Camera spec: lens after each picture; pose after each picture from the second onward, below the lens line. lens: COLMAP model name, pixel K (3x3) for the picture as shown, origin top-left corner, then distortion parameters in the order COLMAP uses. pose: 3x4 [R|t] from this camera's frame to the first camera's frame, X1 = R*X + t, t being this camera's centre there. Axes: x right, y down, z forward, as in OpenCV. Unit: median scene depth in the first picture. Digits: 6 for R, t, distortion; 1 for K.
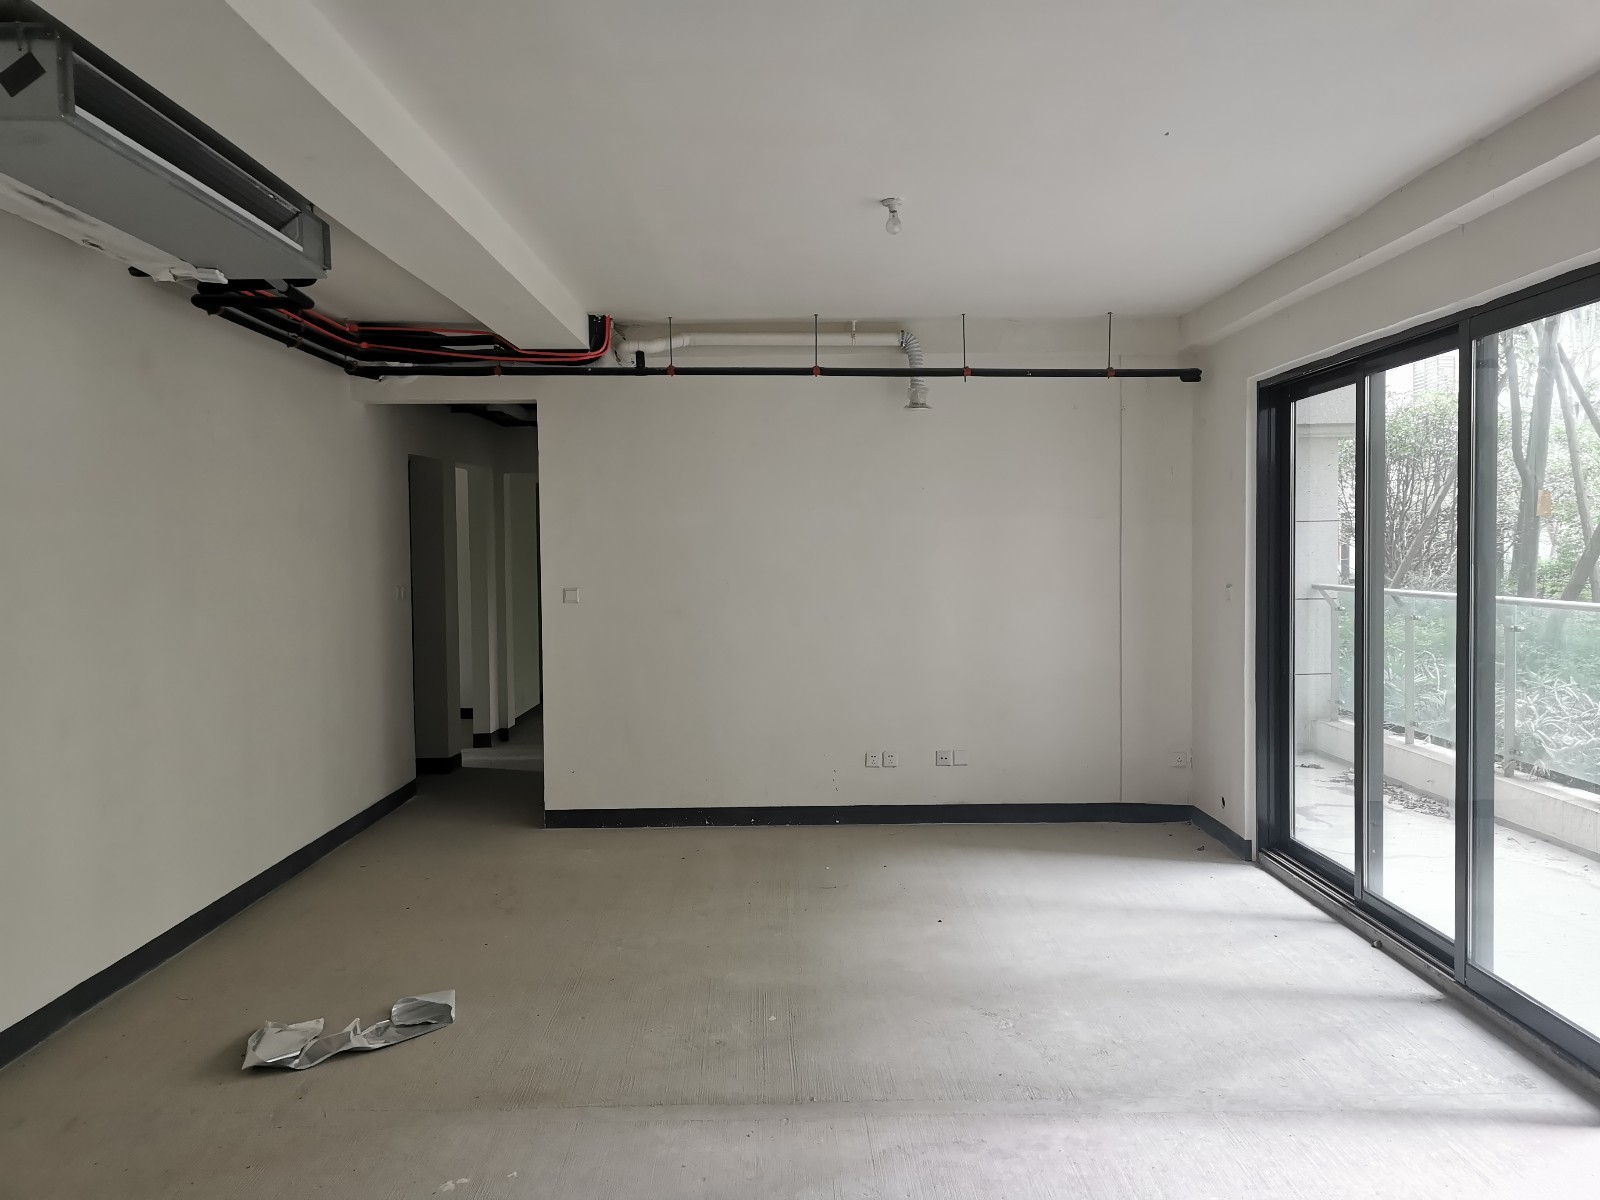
lens RADIAL K [[1235.2, 0, 796.6], [0, 1235.2, 597.3], [0, 0, 1]] dist [-0.016807, -0.012670]
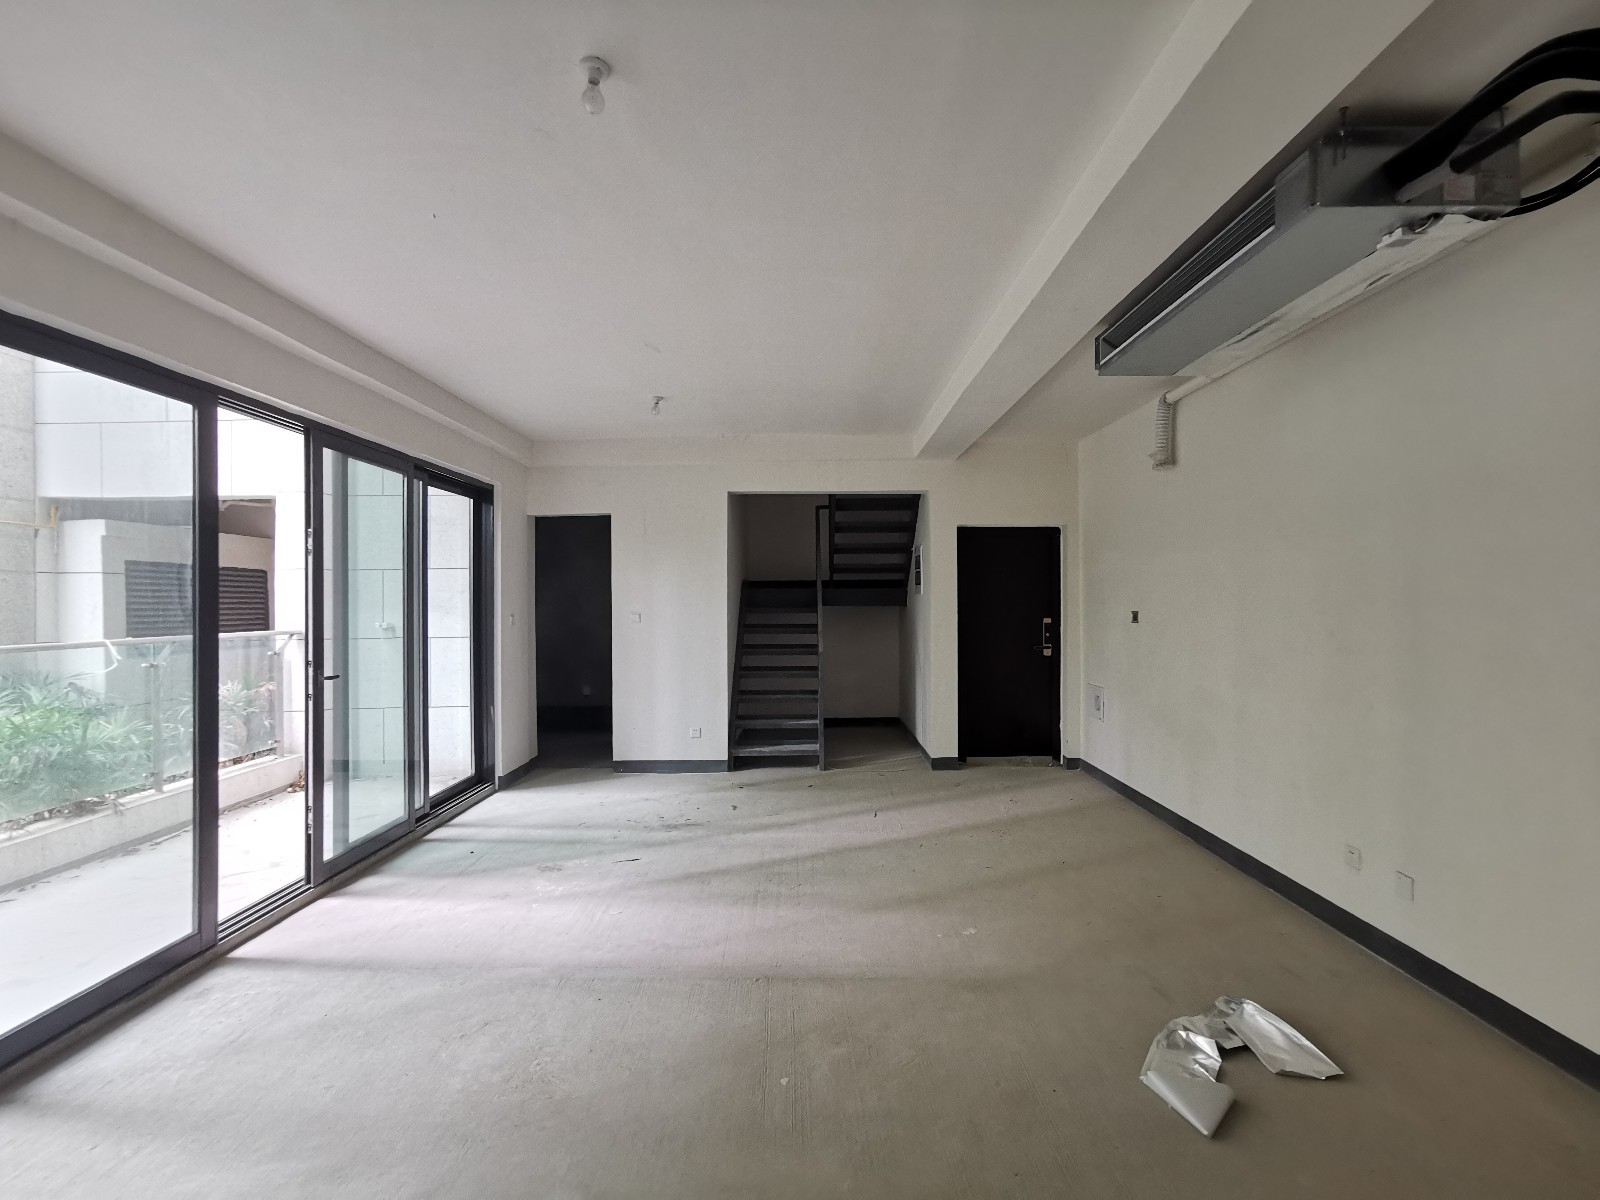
lens RADIAL K [[777.3, 0, 800.7], [0, 777.3, 596.4], [0, 0, 1]] dist [0.015003, 0.001740]
pose [[-0.999752, 0.019283, 0.011096, -0.051143], [0.019642, 0.999254, 0.033242, -0.034109], [-0.010447, 0.033452, -0.999386, 1.794795]]
